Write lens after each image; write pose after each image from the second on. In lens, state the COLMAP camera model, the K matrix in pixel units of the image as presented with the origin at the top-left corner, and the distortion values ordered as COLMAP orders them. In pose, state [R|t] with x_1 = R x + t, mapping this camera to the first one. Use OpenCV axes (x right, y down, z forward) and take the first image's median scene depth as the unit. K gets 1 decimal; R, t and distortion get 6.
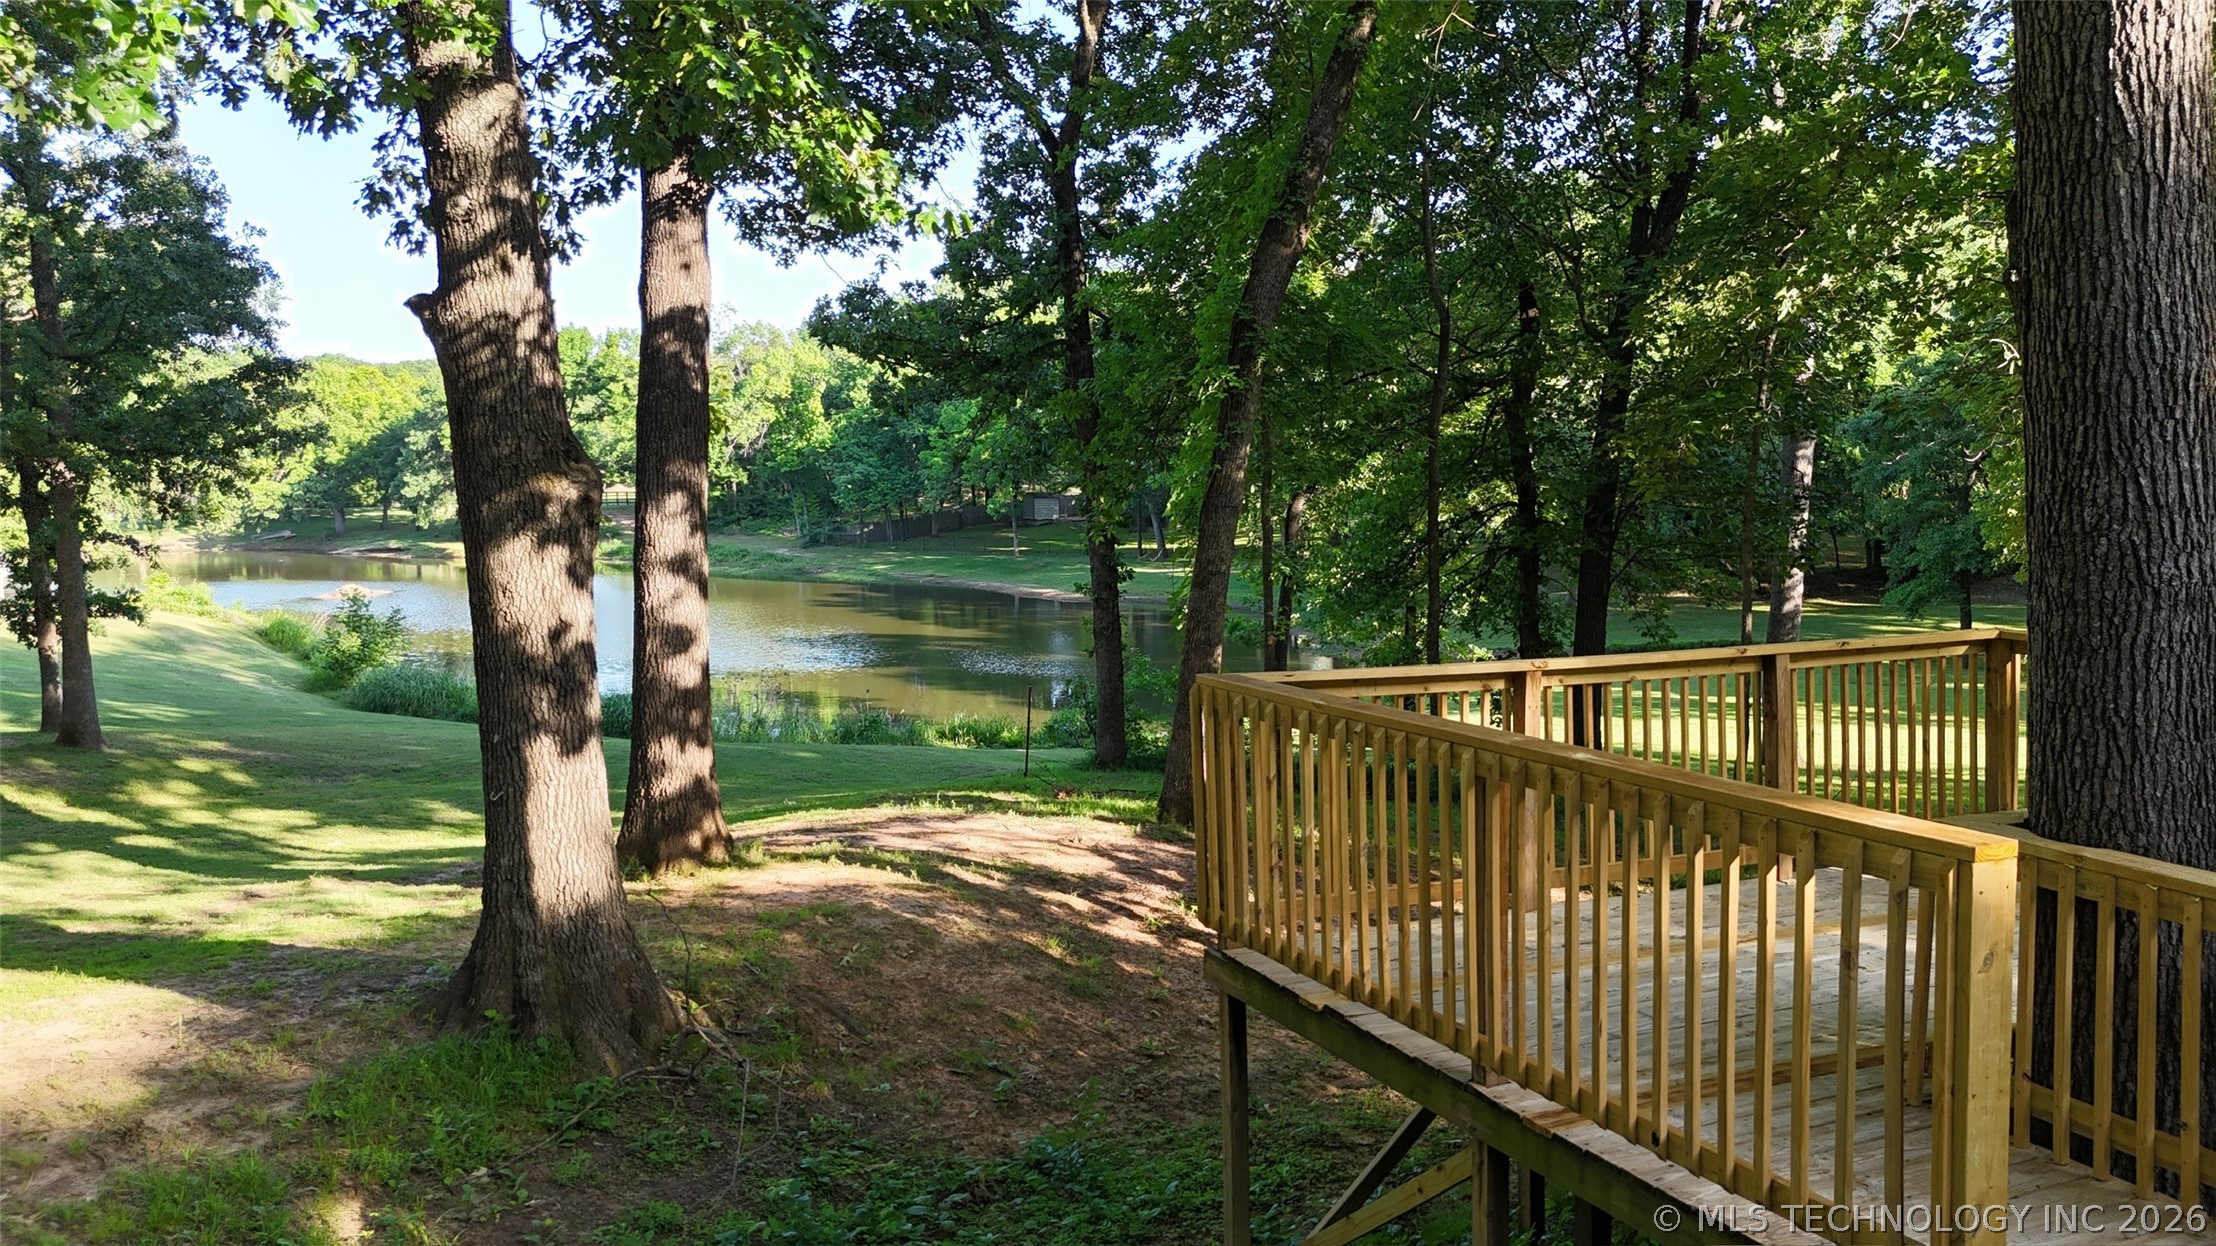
lens RADIAL K [[1614.5, 0, 1108.0], [0, 1614.5, 623.0], [0, 0, 1]] dist [0.052828, -0.000261]
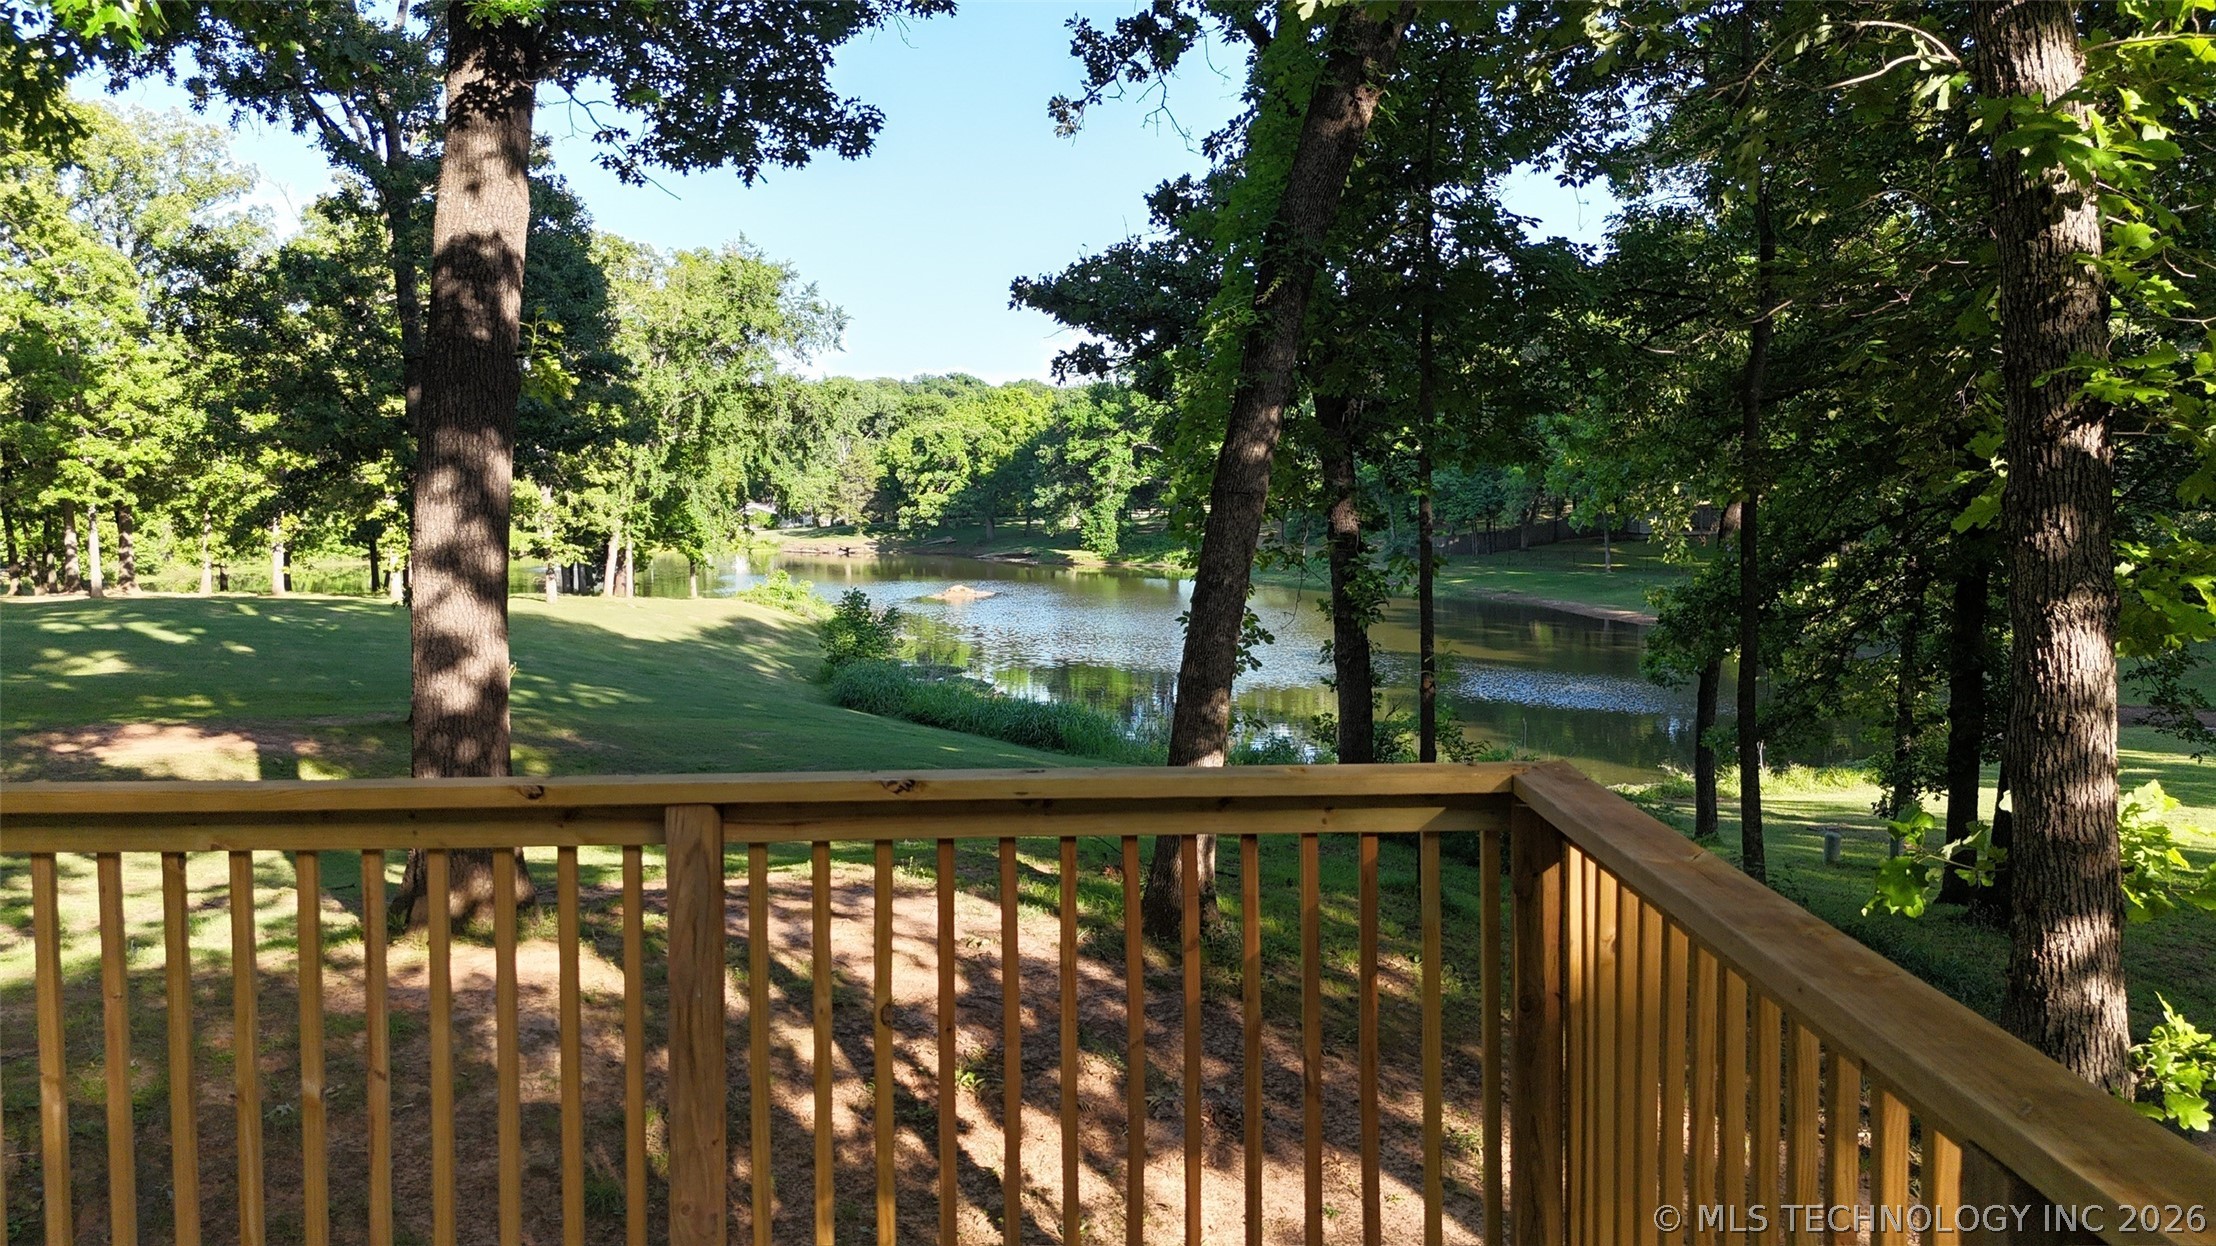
lens RADIAL K [[1614.5, 0, 1108.0], [0, 1614.5, 623.0], [0, 0, 1]] dist [0.052828, -0.000261]
pose [[0.924895, 0.035457, -0.378566, 0.085528], [-0.038664, 0.999252, -0.000872, -0.003910], [0.378252, 0.015443, 0.925574, 0.094390]]
